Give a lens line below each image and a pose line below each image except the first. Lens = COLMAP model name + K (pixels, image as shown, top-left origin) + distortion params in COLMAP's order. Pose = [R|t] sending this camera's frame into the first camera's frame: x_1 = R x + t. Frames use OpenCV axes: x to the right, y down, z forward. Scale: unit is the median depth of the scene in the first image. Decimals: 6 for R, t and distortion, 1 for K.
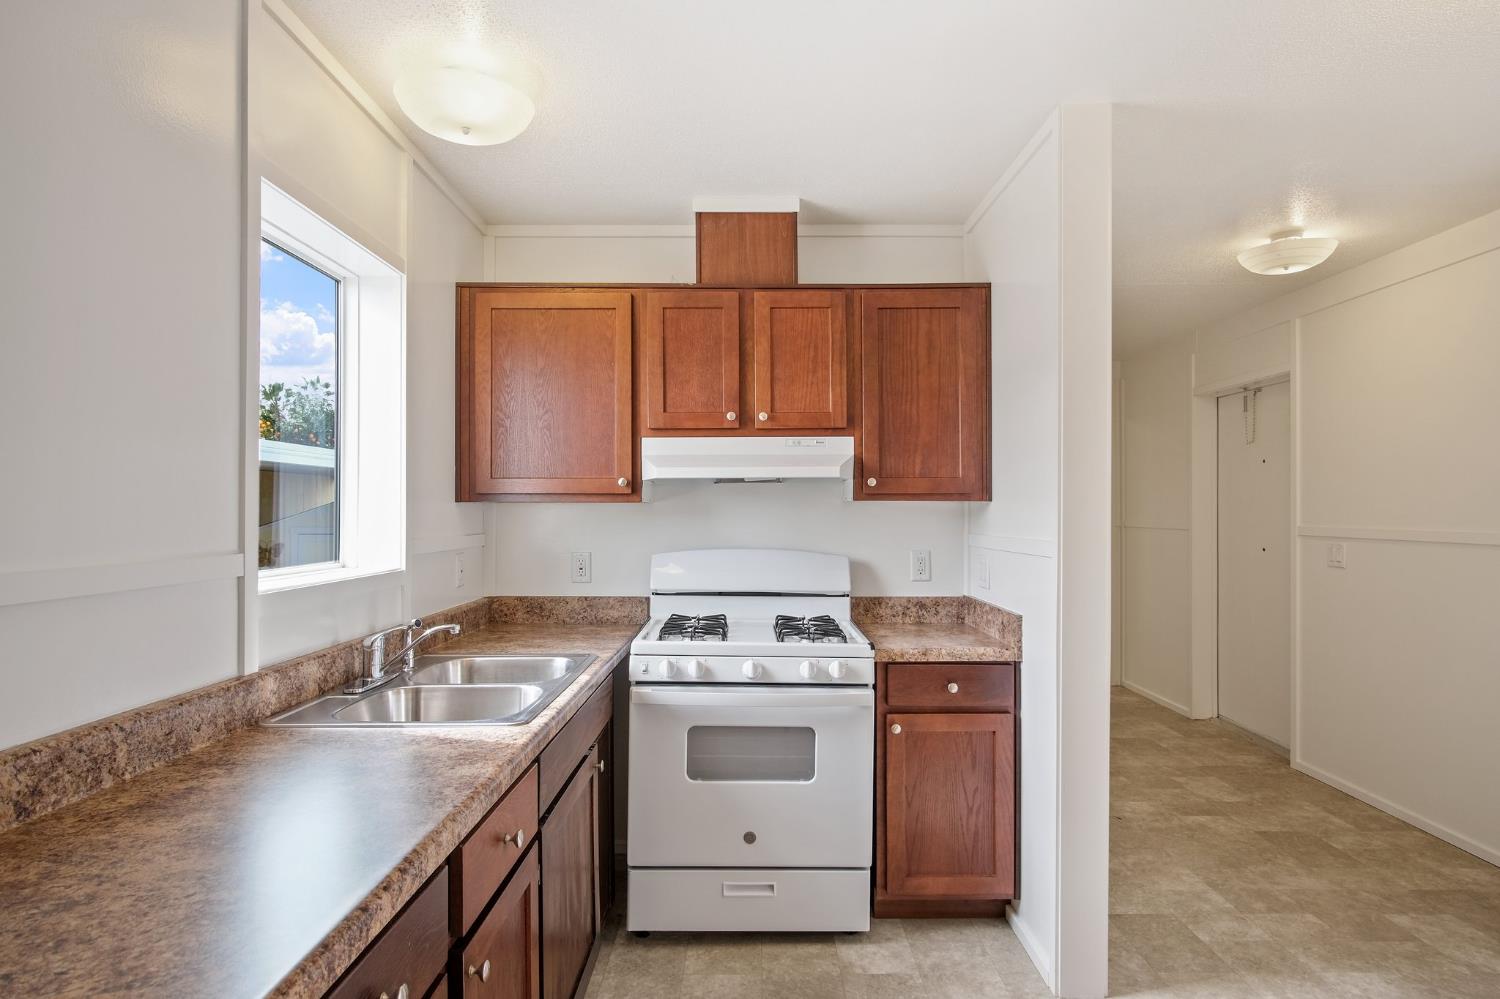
lens RADIAL K [[824.4, 0, 765.0], [0, 824.4, 503.5], [0, 0, 1]] dist [-0.001845, 0.001899]
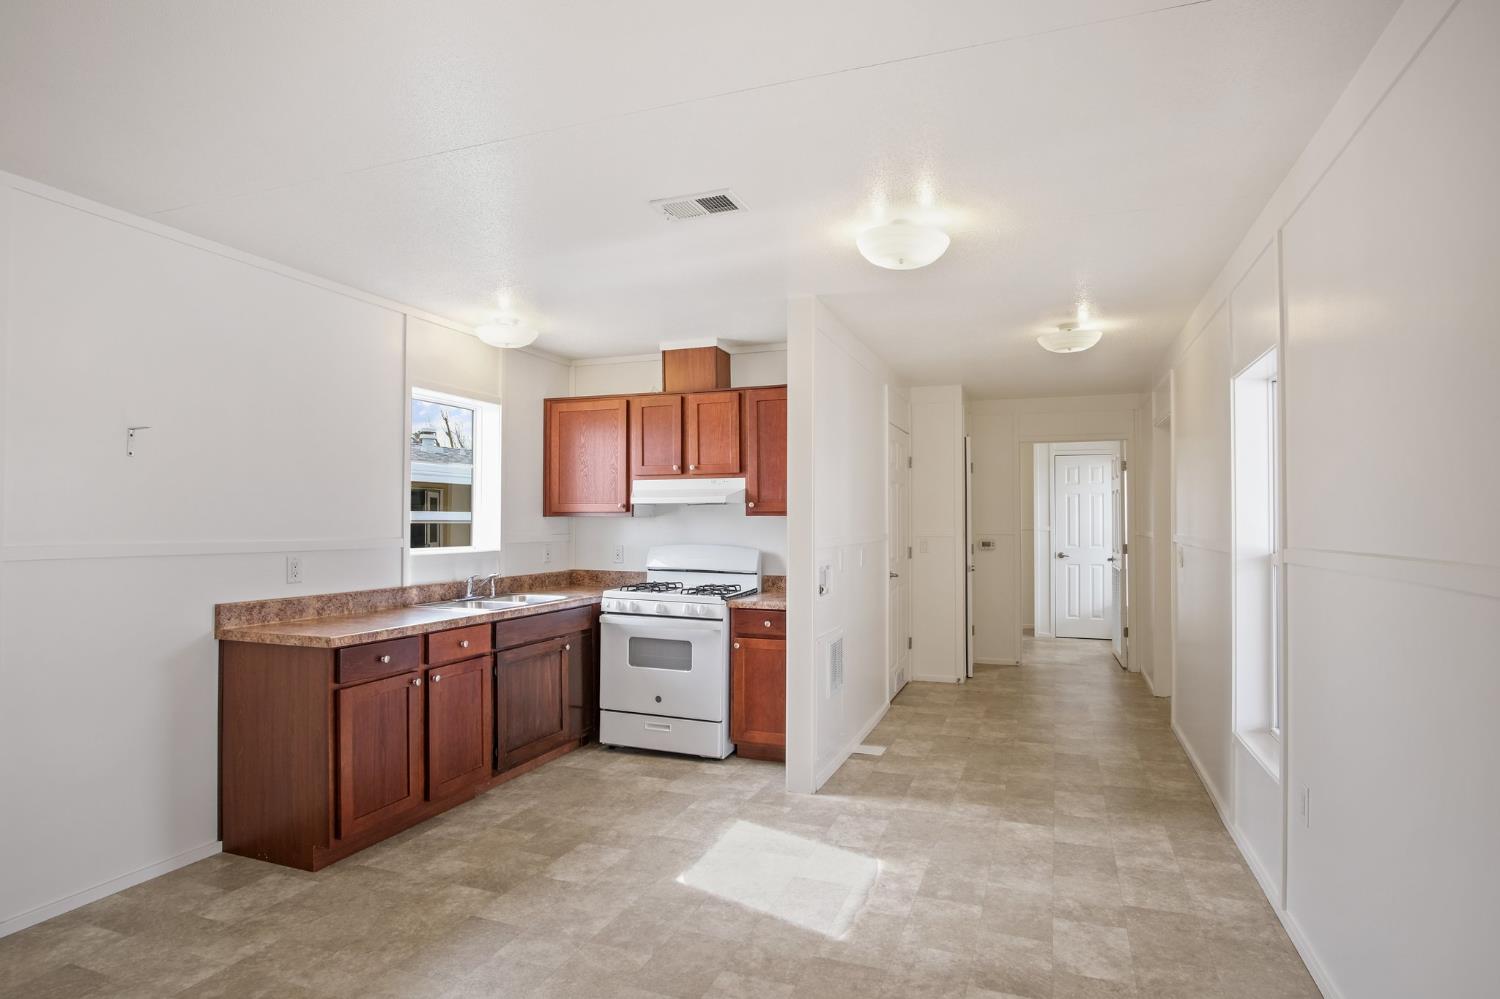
lens RADIAL K [[824.4, 0, 765.0], [0, 824.4, 503.5], [0, 0, 1]] dist [-0.001845, 0.001899]
pose [[0.935927, -0.004970, -0.352158, 0.750817], [0.001903, 0.999957, -0.009055, -0.013662], [0.352188, 0.007805, 0.935897, -0.567679]]
